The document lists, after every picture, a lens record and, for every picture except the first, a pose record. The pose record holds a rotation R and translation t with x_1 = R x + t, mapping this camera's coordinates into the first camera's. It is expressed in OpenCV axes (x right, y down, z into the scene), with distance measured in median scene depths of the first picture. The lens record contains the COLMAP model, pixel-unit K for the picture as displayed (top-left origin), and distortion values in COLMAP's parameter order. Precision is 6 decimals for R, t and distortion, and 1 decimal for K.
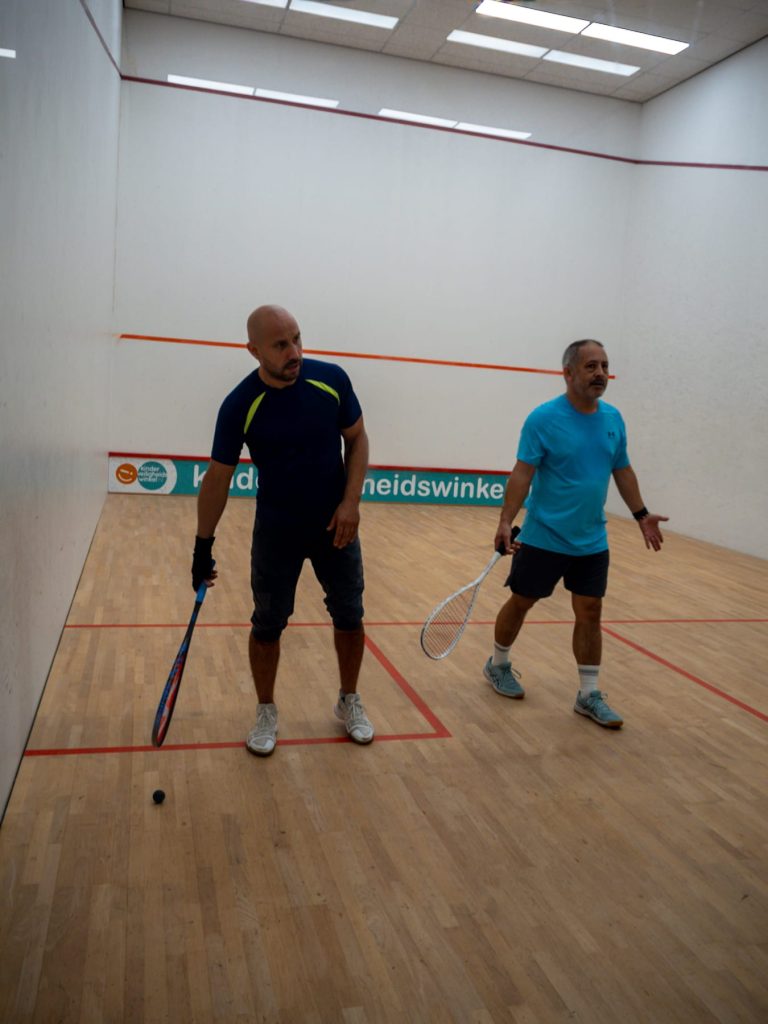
lens RADIAL K [[856.1, 0, 384.0], [0, 856.1, 512.0], [0, 0, 1]] dist [-0.005765, 0.000200]
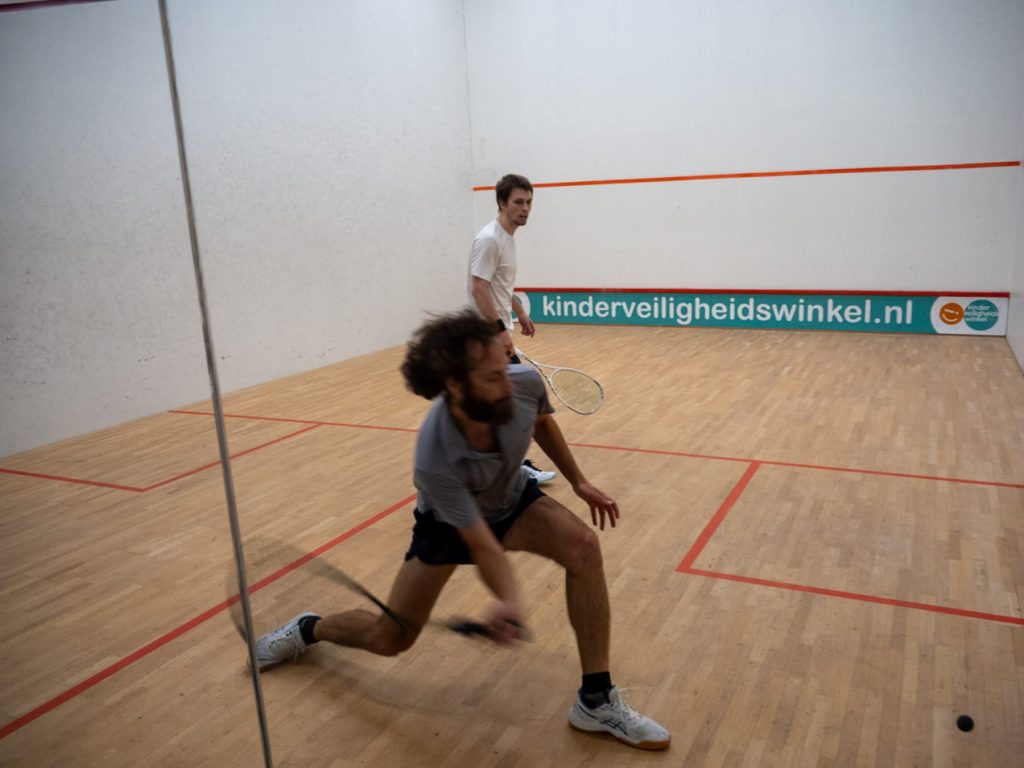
lens RADIAL K [[842.0, 0, 511.1], [0, 842.0, 442.8], [0, 0, 1]] dist [-0.096194, -0.001084]
pose [[0.736729, 0.076690, -0.671825, 0.496131], [-0.000043, 0.993553, 0.113369, 0.011672], [0.676188, -0.083494, 0.731983, 0.152334]]
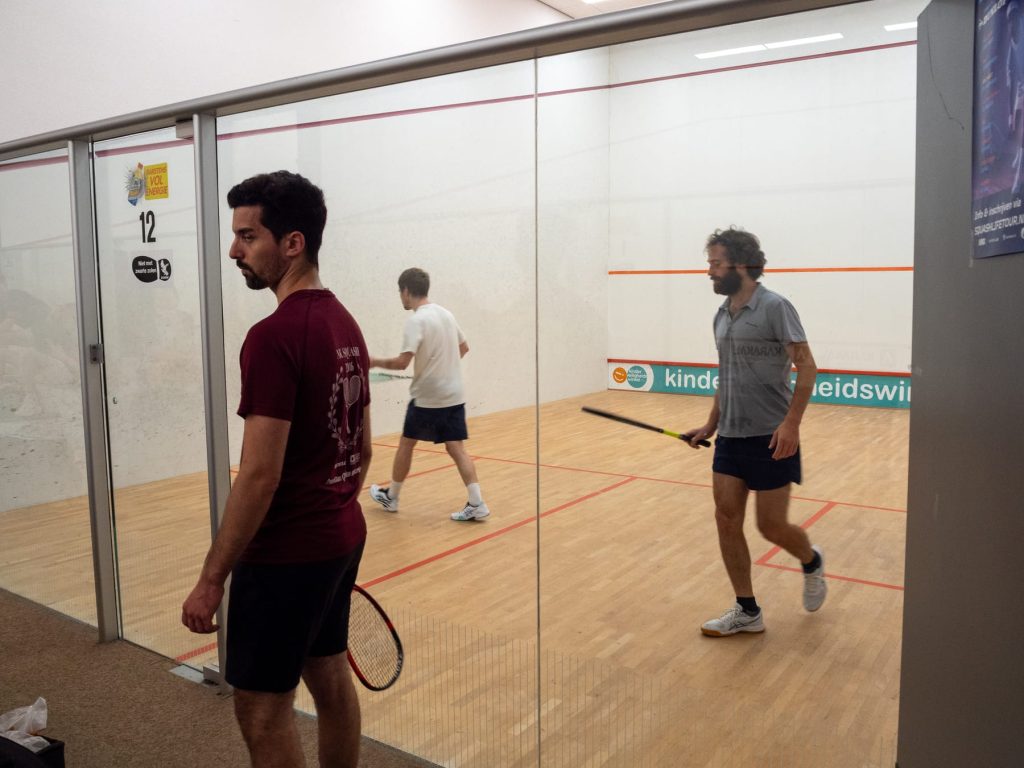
lens RADIAL K [[848.8, 0, 512.0], [0, 848.8, 384.0], [0, 0, 1]] dist [-0.082849, 0.008388]
pose [[0.634204, 0.006391, -0.773139, 0.590920], [-0.057672, 0.997571, -0.039062, 0.028945], [0.771011, 0.069362, 0.633033, 0.042511]]
